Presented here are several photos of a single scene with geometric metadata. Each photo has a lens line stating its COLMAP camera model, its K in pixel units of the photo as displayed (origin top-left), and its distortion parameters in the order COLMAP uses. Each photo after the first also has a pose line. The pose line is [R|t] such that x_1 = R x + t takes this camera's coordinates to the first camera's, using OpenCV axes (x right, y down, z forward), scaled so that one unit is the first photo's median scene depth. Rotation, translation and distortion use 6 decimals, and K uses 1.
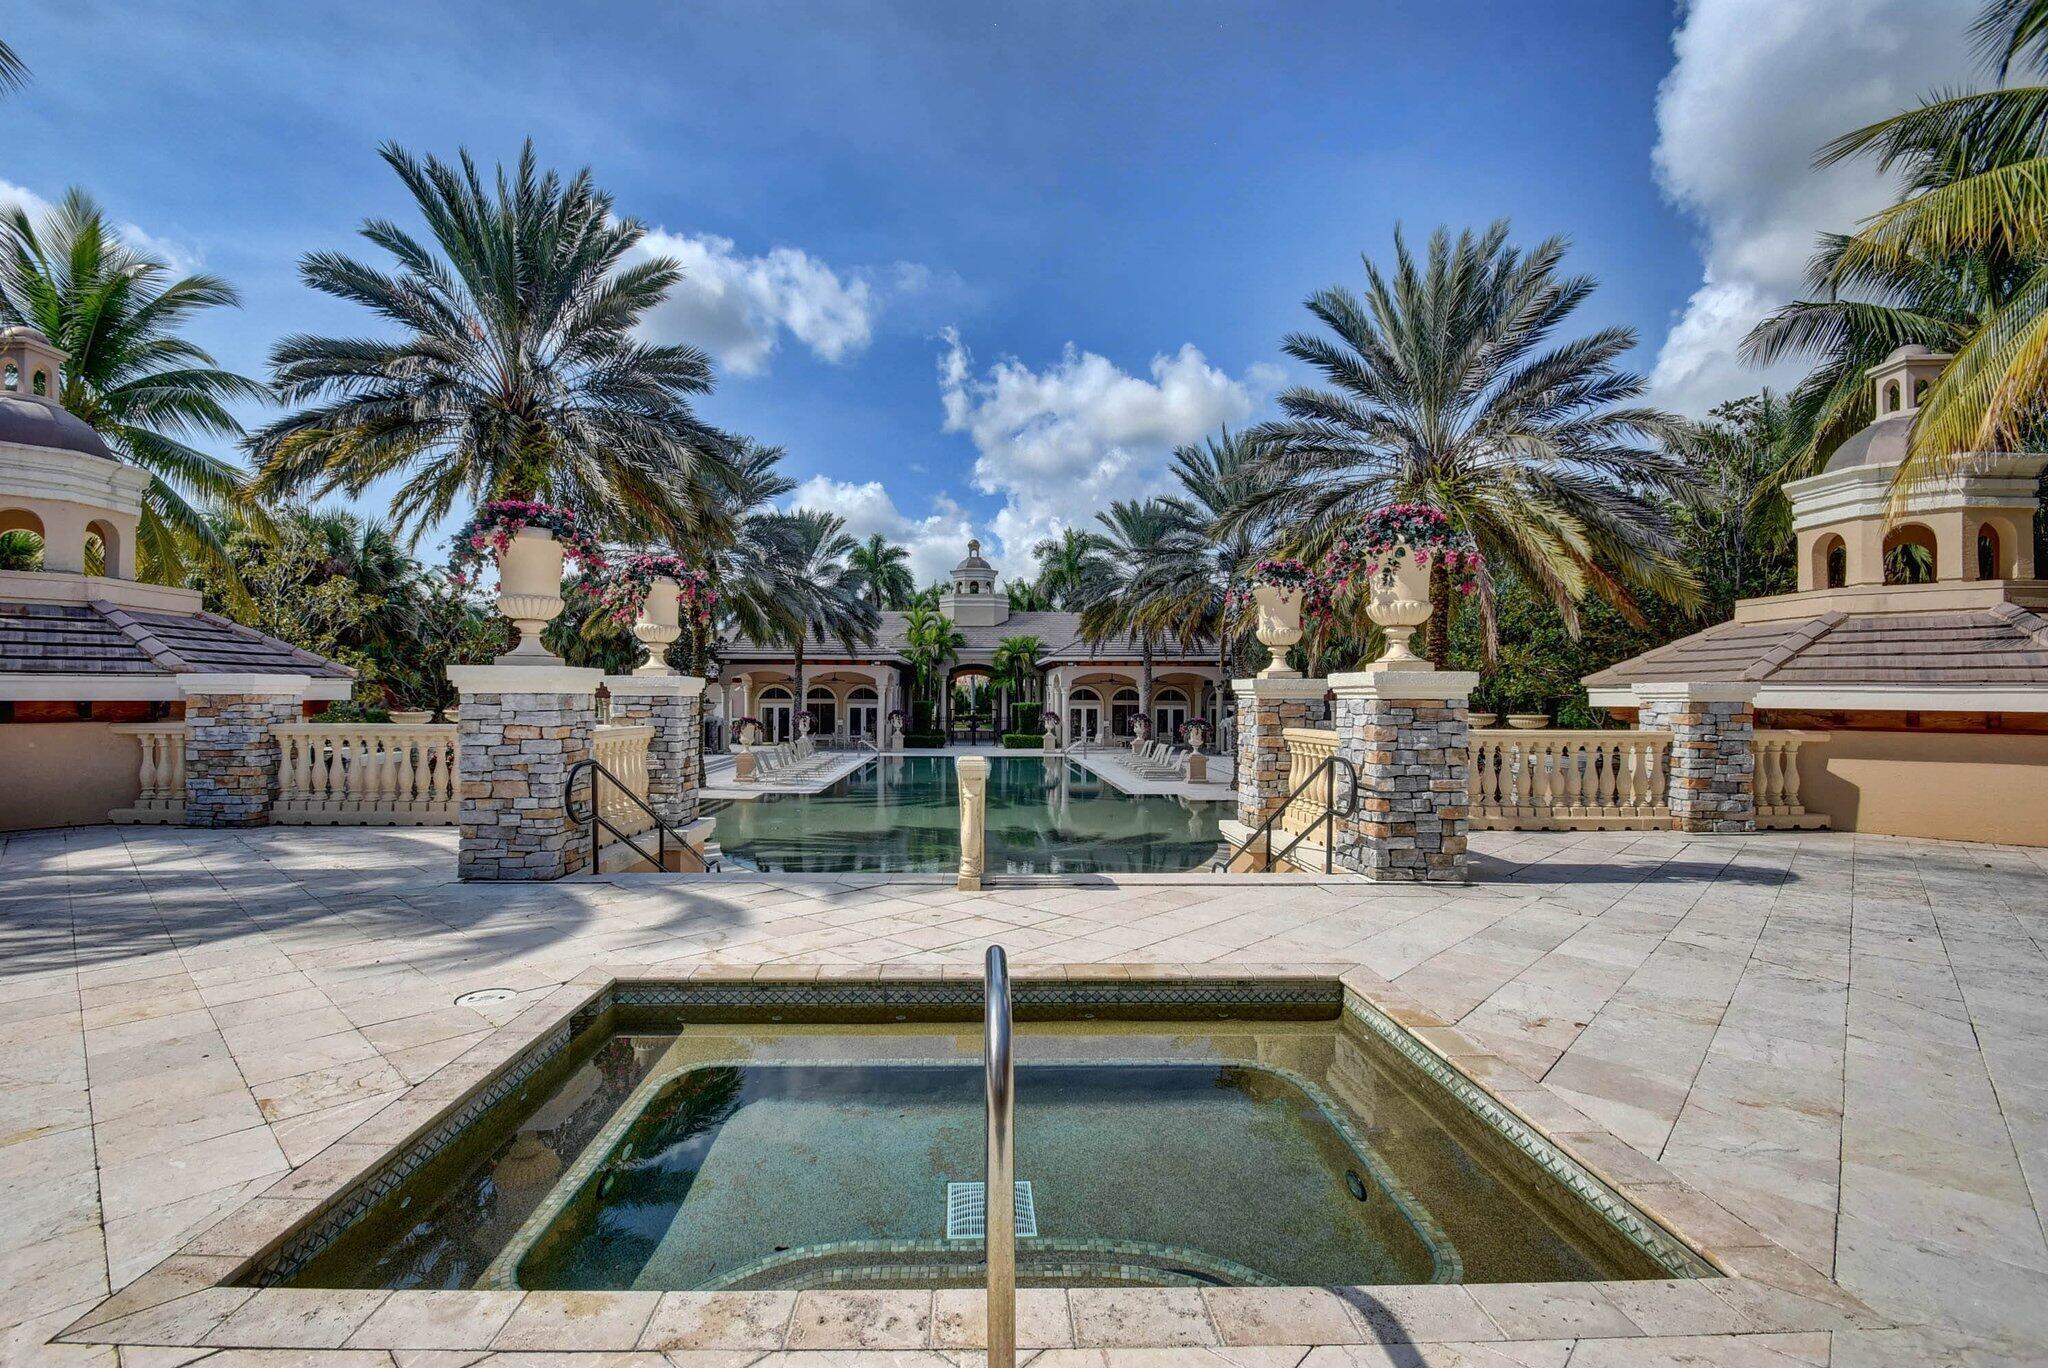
lens RADIAL K [[916.8, 0, 1024.0], [0, 916.8, 684.0], [0, 0, 1]] dist [0.000978, 0.000053]
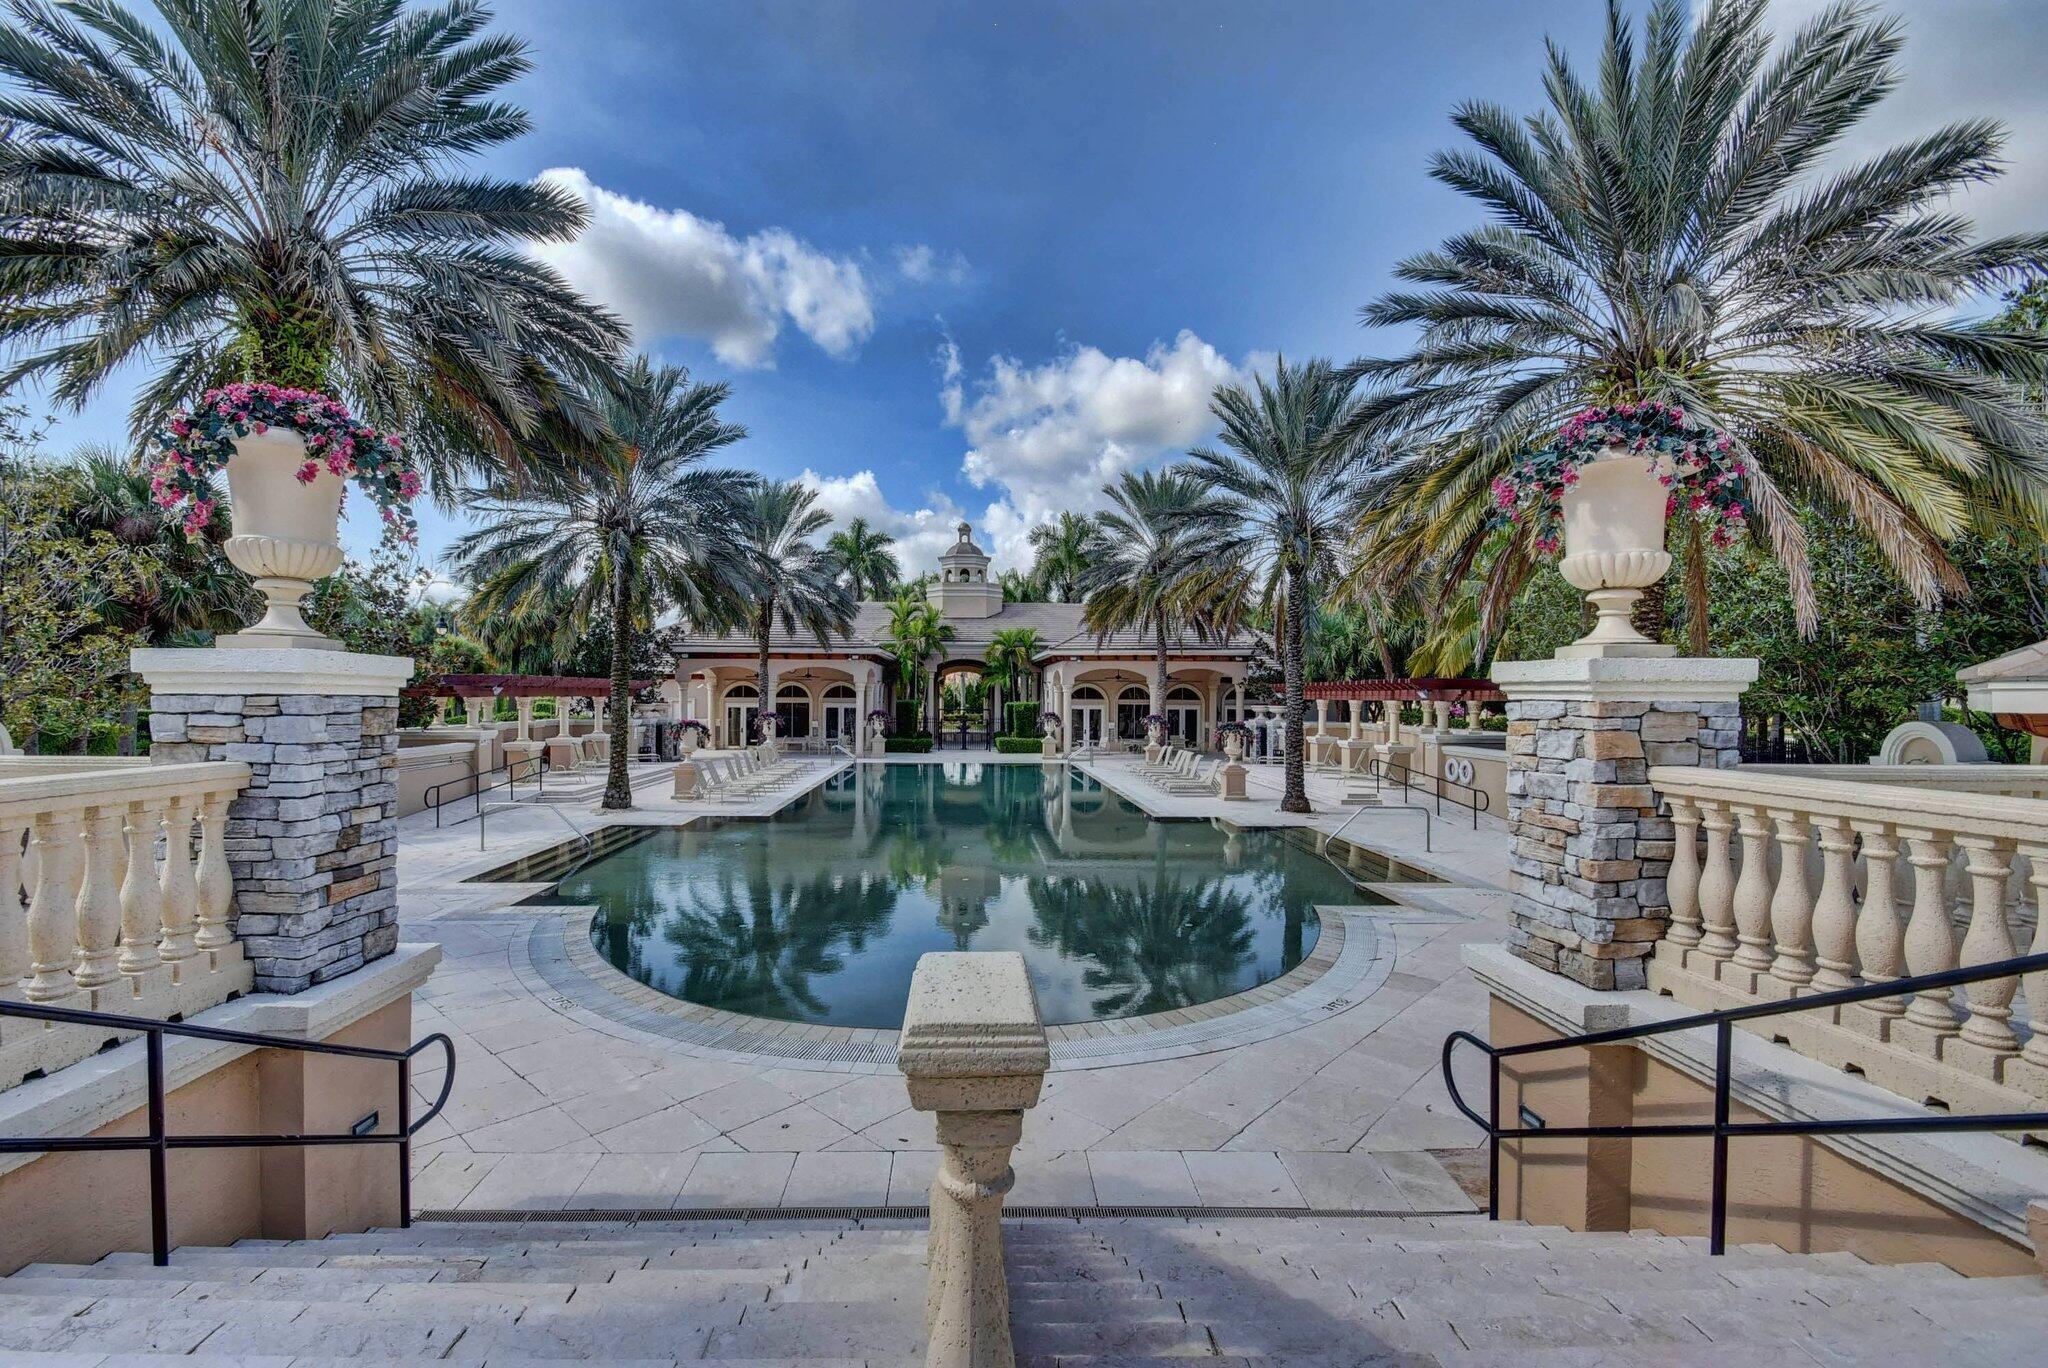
lens RADIAL K [[914.1, 0, 1024.0], [0, 914.1, 684.0], [0, 0, 1]] dist [-0.001508, -0.000185]
pose [[0.999937, 0.001216, 0.011178, -0.006410], [-0.001232, 0.999998, 0.001478, 0.001365], [-0.011177, -0.001491, 0.999936, 0.108514]]
